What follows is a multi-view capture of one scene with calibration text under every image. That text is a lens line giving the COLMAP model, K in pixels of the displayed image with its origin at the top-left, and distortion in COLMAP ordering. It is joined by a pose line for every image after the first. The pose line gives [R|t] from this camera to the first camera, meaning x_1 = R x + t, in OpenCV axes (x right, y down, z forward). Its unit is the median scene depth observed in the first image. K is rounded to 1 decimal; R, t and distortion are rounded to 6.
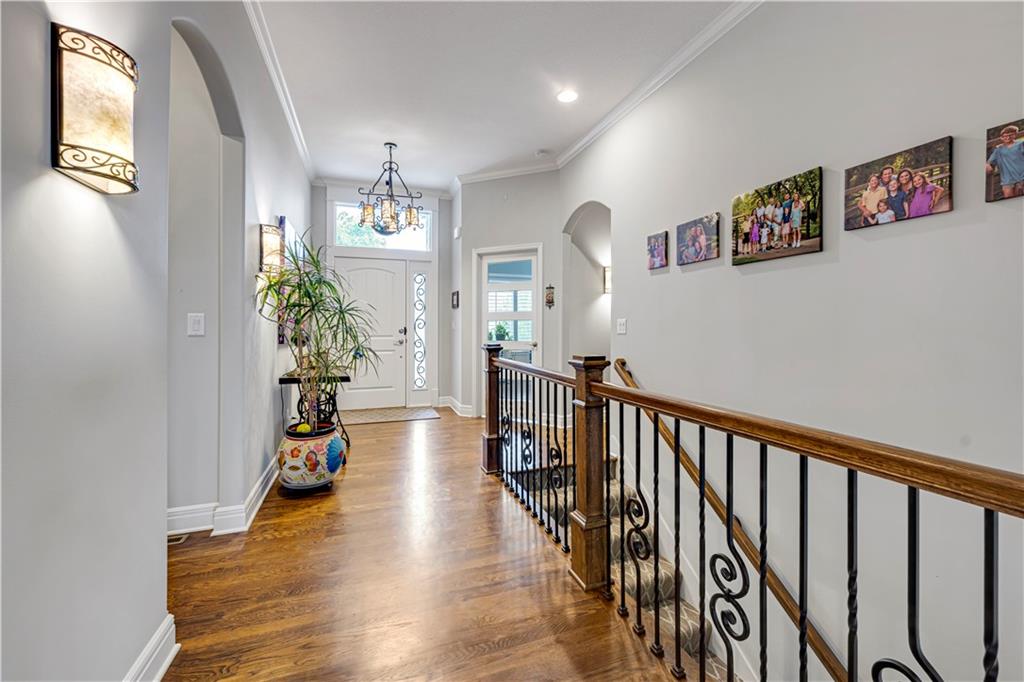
lens RADIAL K [[410.3, 0, 513.4], [0, 410.3, 331.9], [0, 0, 1]] dist [0.002118, 0.001055]
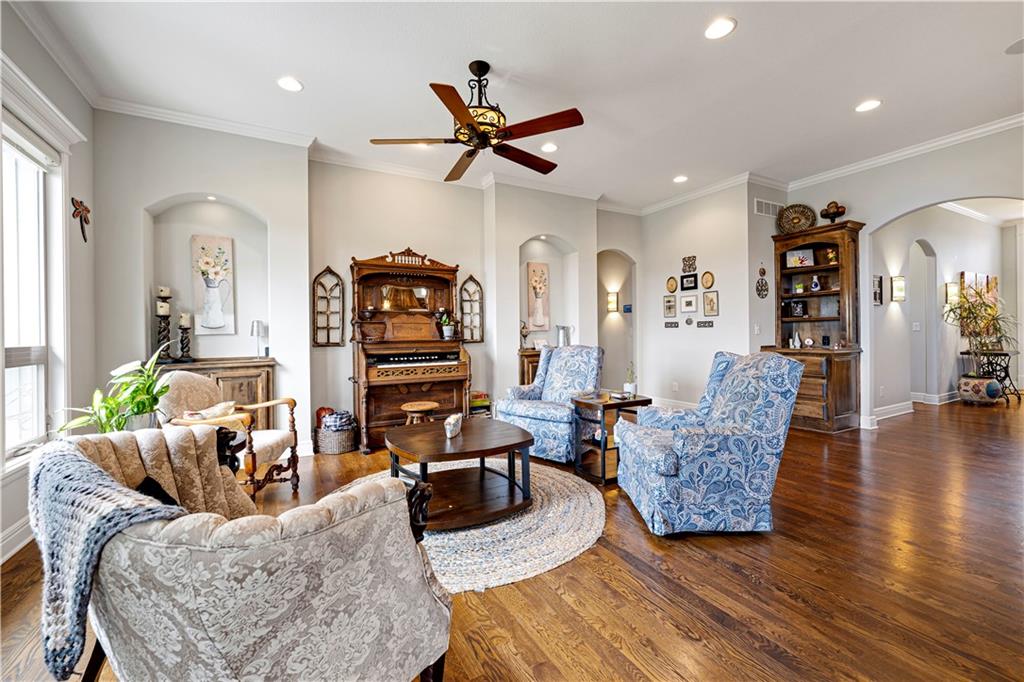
lens RADIAL K [[410.3, 0, 503.9], [0, 410.3, 336.4], [0, 0, 1]] dist [0.002118, 0.001055]
pose [[0.145025, -0.000134, -0.989428, 1.282368], [0.009818, 0.999951, 0.001304, 0.011065], [0.989379, -0.009904, 0.145019, -1.756275]]
